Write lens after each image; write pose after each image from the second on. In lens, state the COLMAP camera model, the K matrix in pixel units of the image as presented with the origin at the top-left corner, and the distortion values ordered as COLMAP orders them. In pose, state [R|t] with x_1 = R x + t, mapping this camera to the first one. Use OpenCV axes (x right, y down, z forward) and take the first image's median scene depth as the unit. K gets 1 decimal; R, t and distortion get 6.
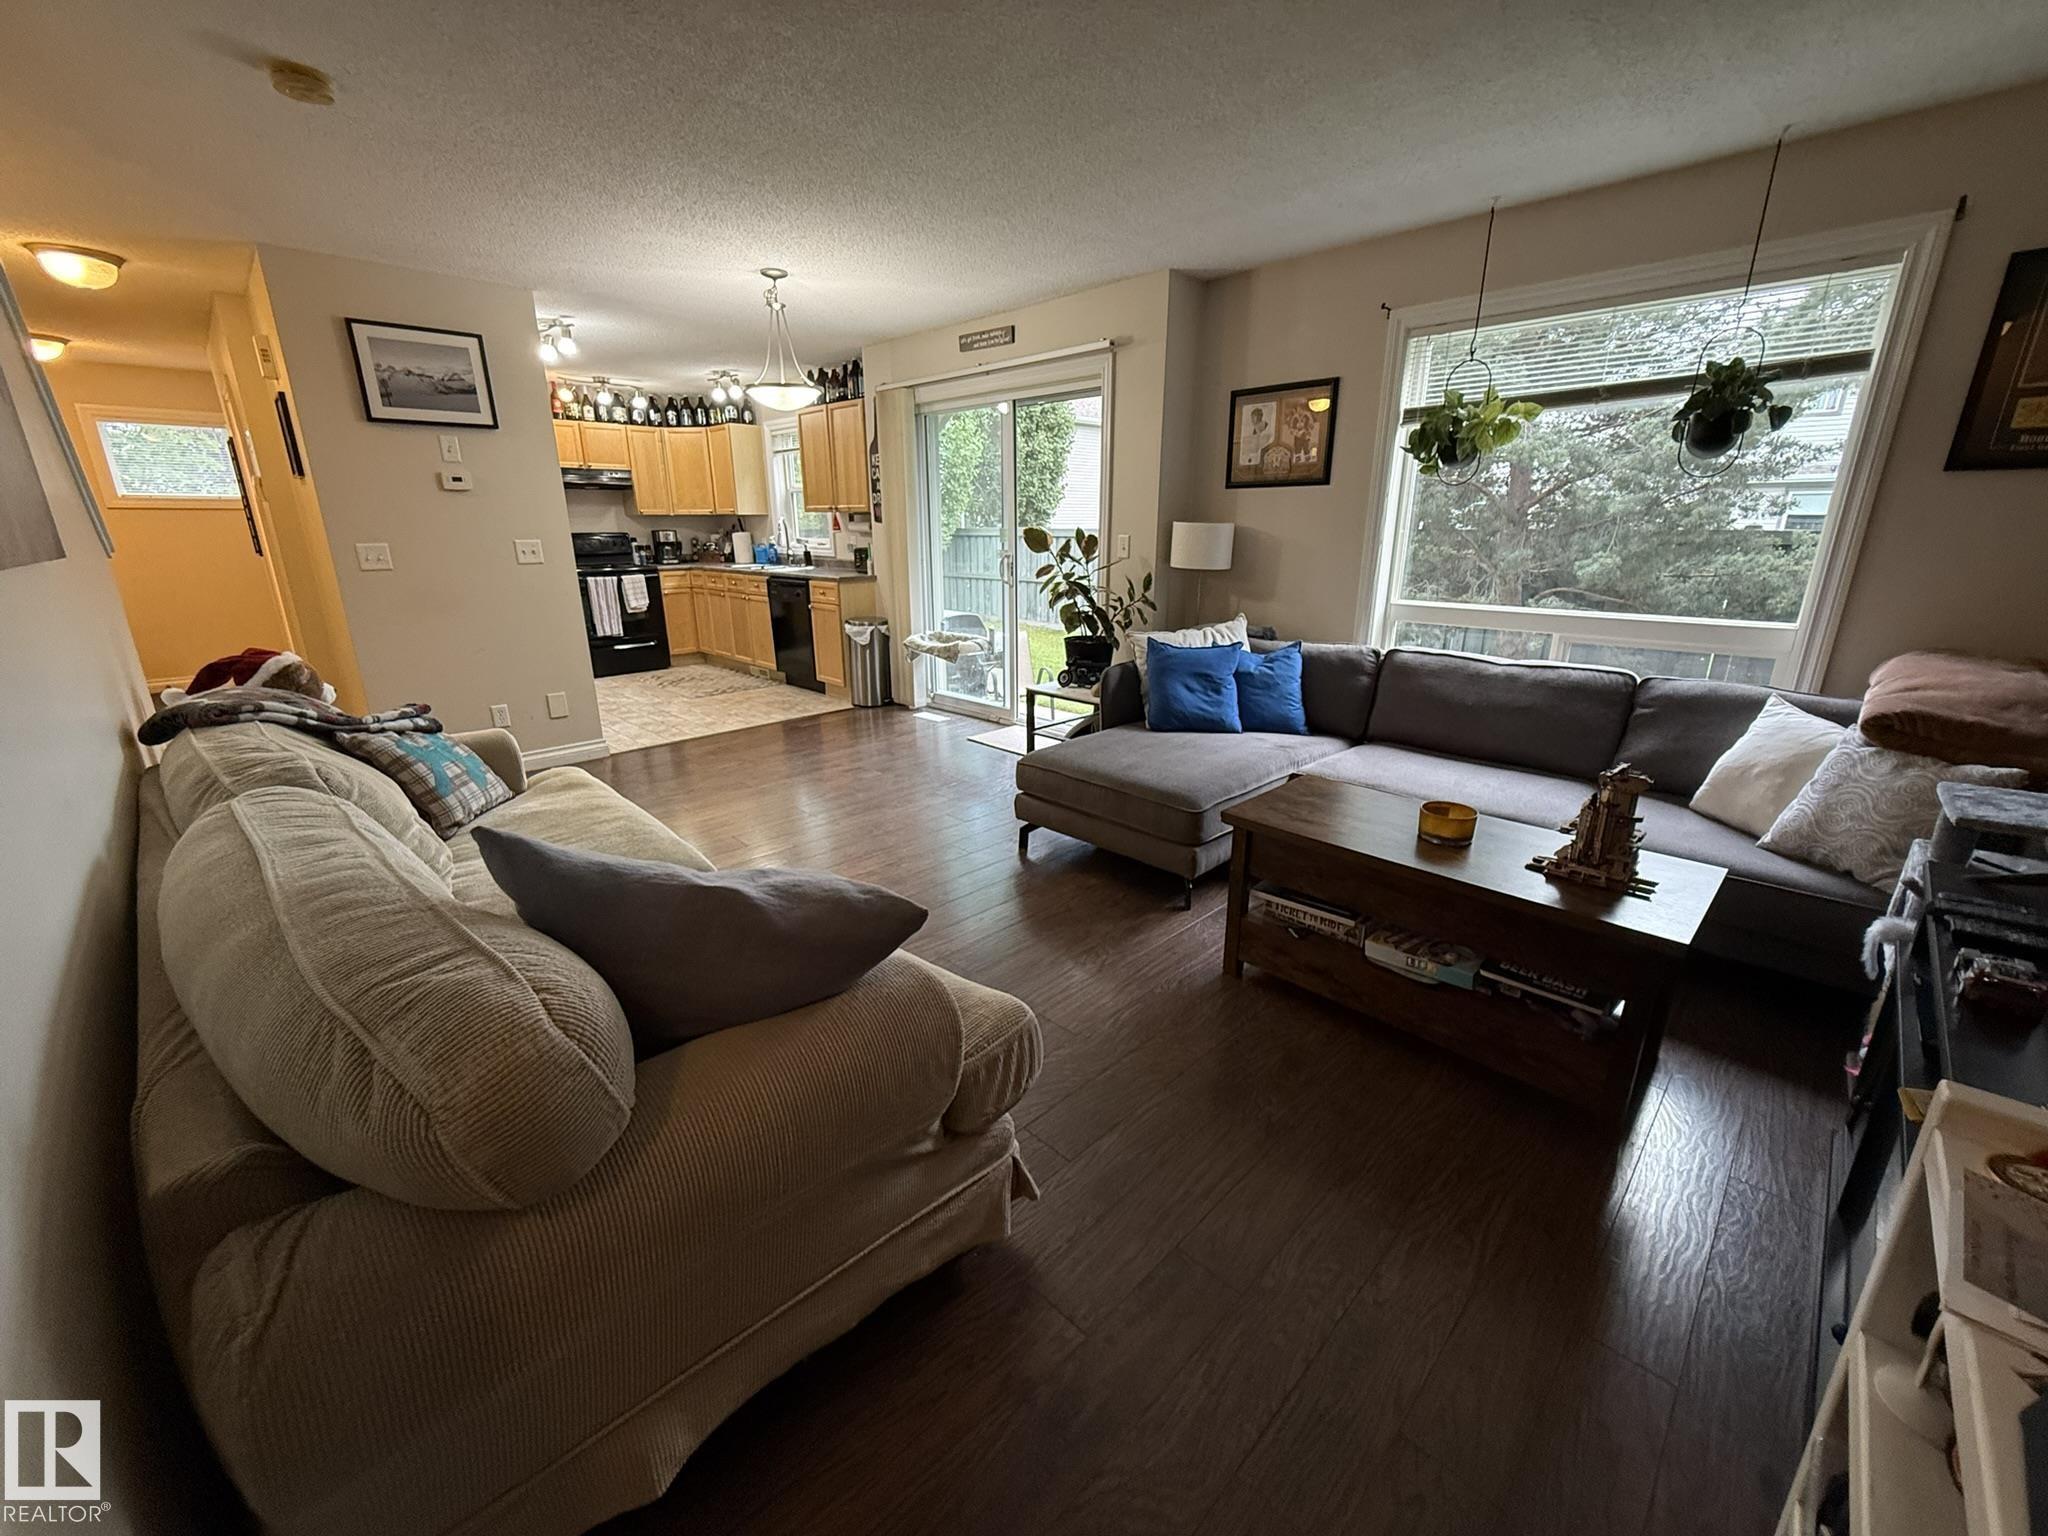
lens RADIAL K [[812.9, 0, 1031.7], [0, 812.9, 765.1], [0, 0, 1]] dist [-0.000564, 0.000176]
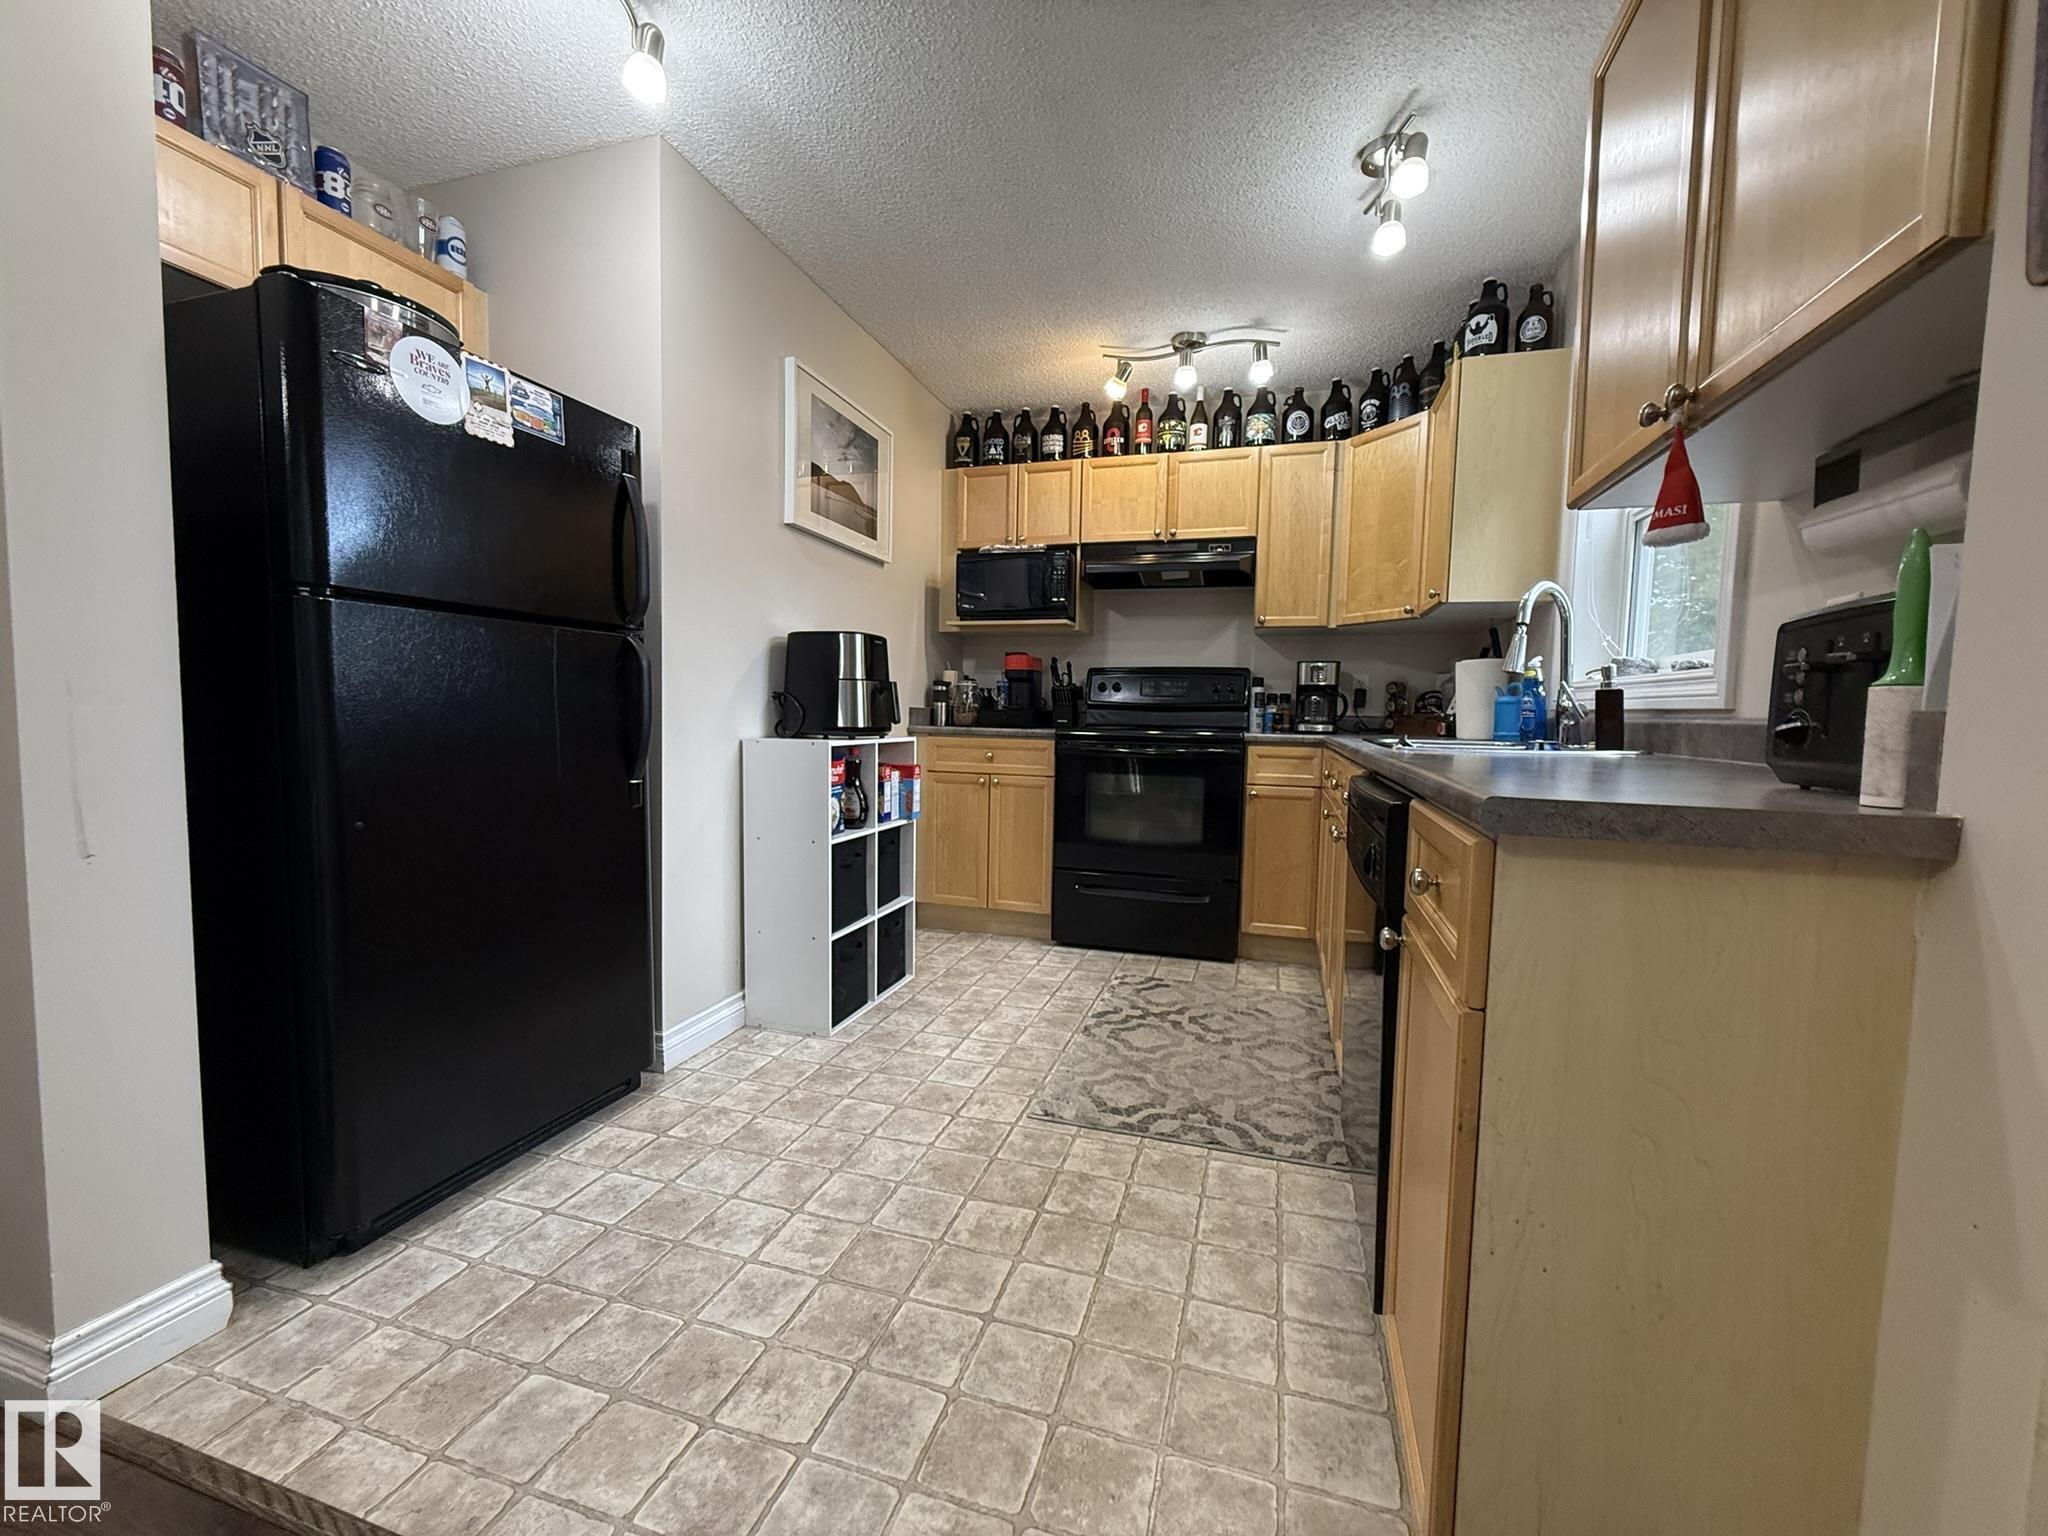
lens RADIAL K [[812.9, 0, 1030.0], [0, 812.9, 770.2], [0, 0, 1]] dist [-0.000564, 0.000176]
pose [[0.468739, 0.074807, -0.880163, -0.127558], [-0.272903, 0.959927, -0.063751, -0.163848], [0.840124, 0.270082, 0.470370, 0.693300]]
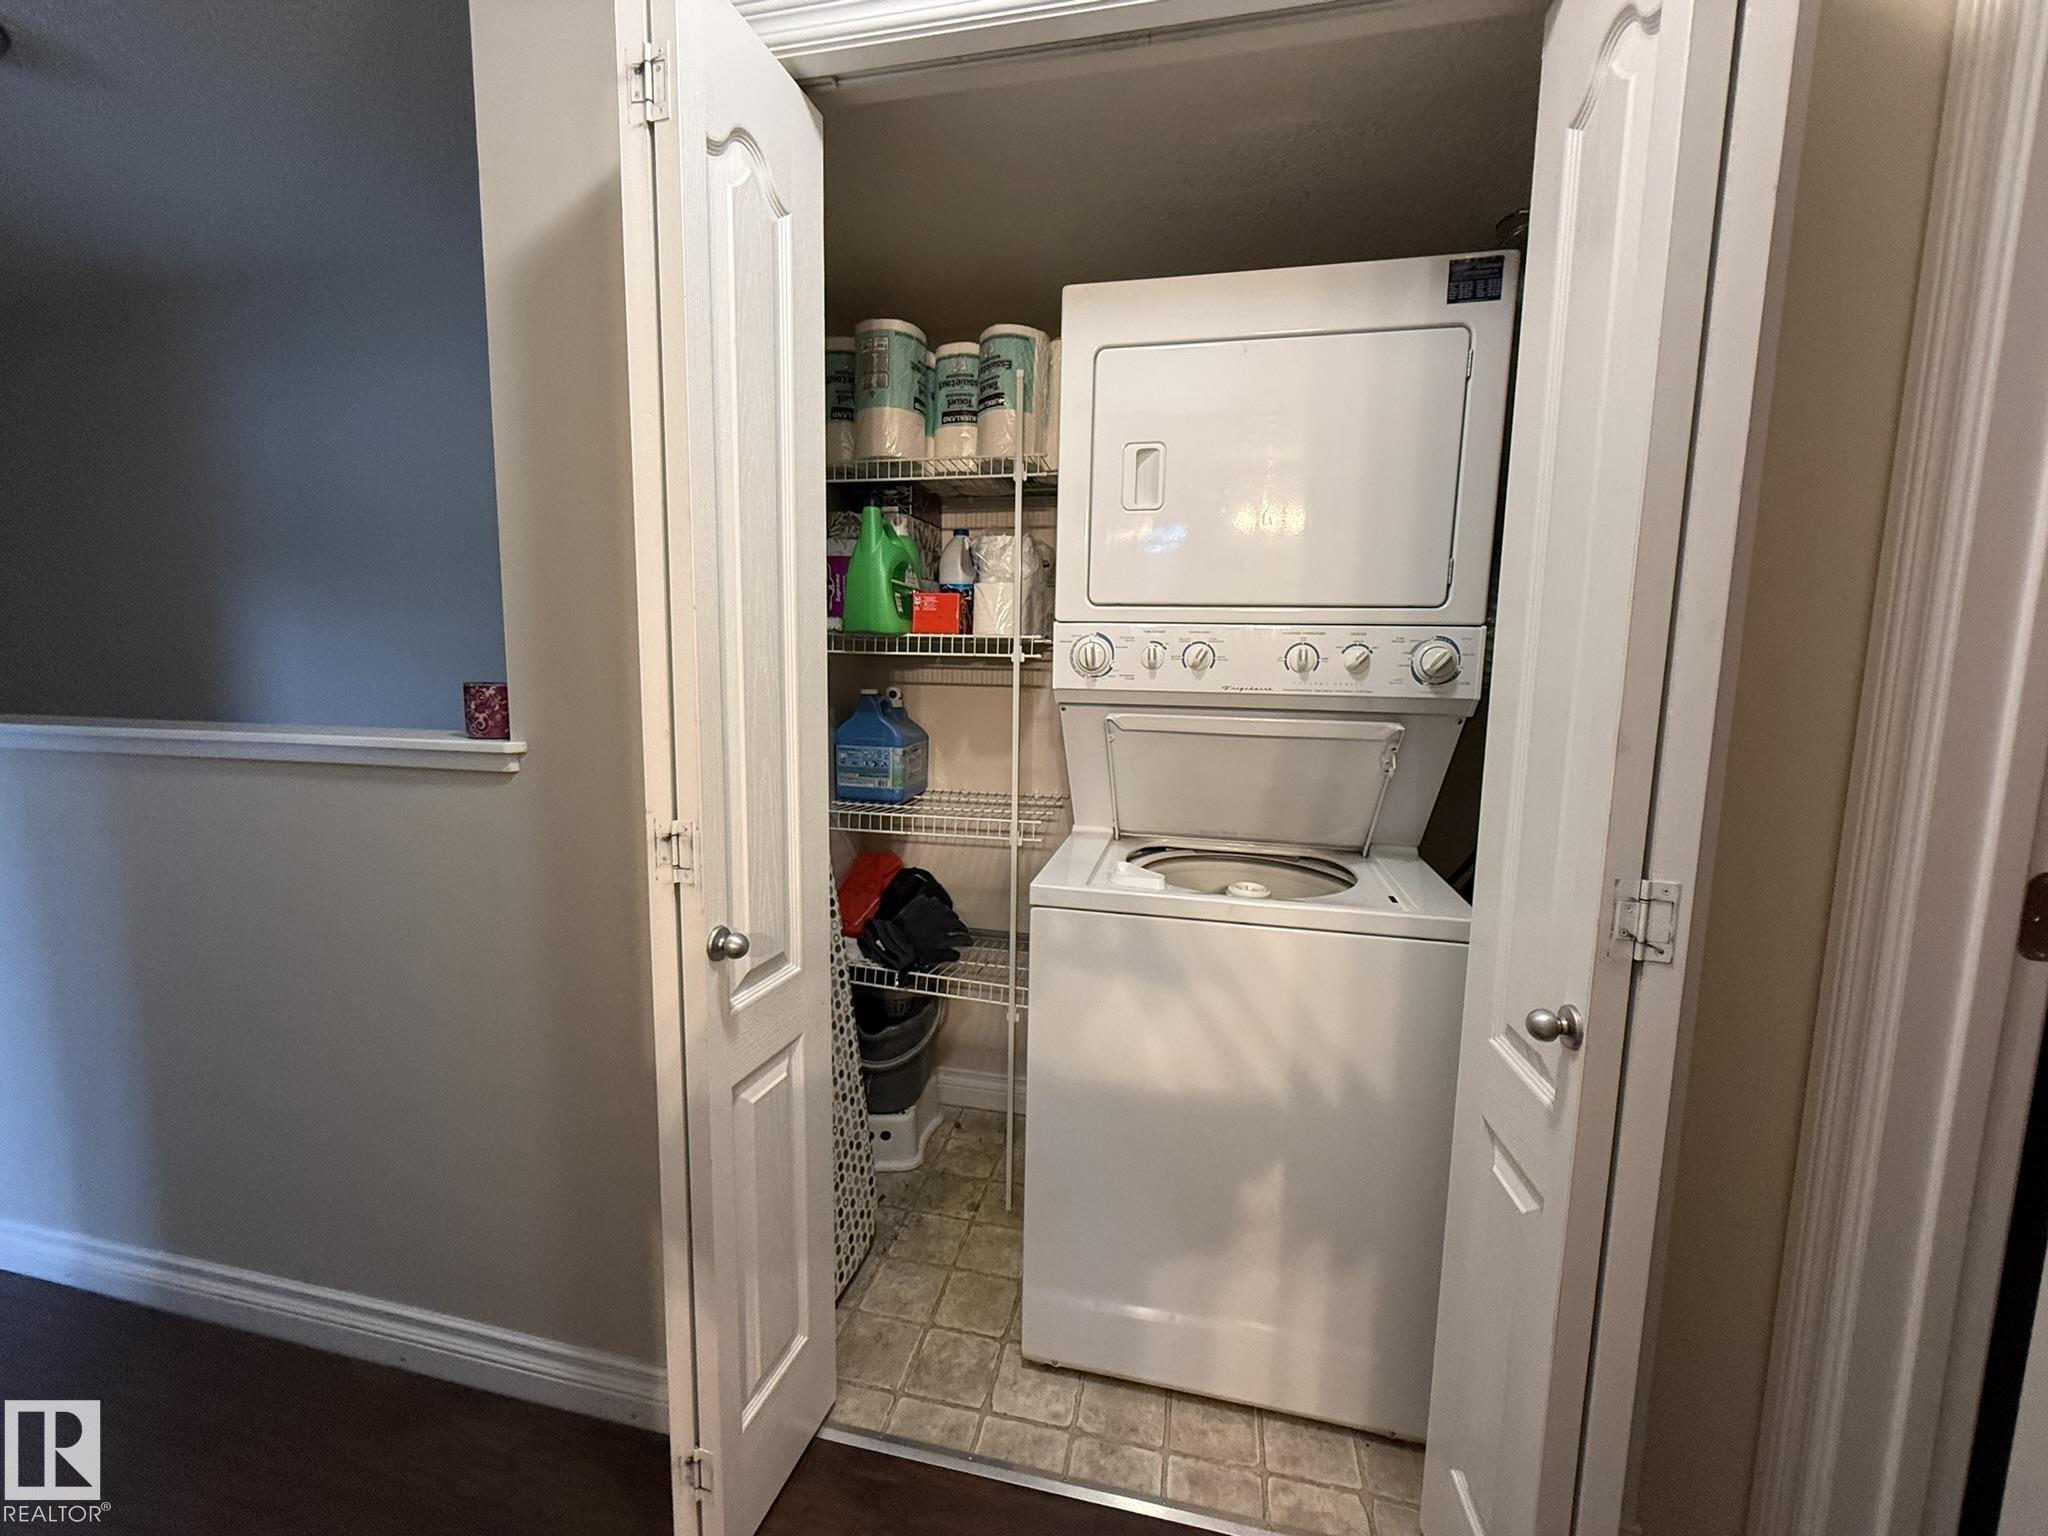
lens RADIAL K [[812.9, 0, 1027.1], [0, 812.9, 769.5], [0, 0, 1]] dist [-0.000564, 0.000176]
pose [[-0.843423, 0.052286, -0.534700, -0.183501], [-0.167759, 0.919858, 0.354569, -0.245374], [0.510387, 0.388752, -0.767057, 0.850920]]
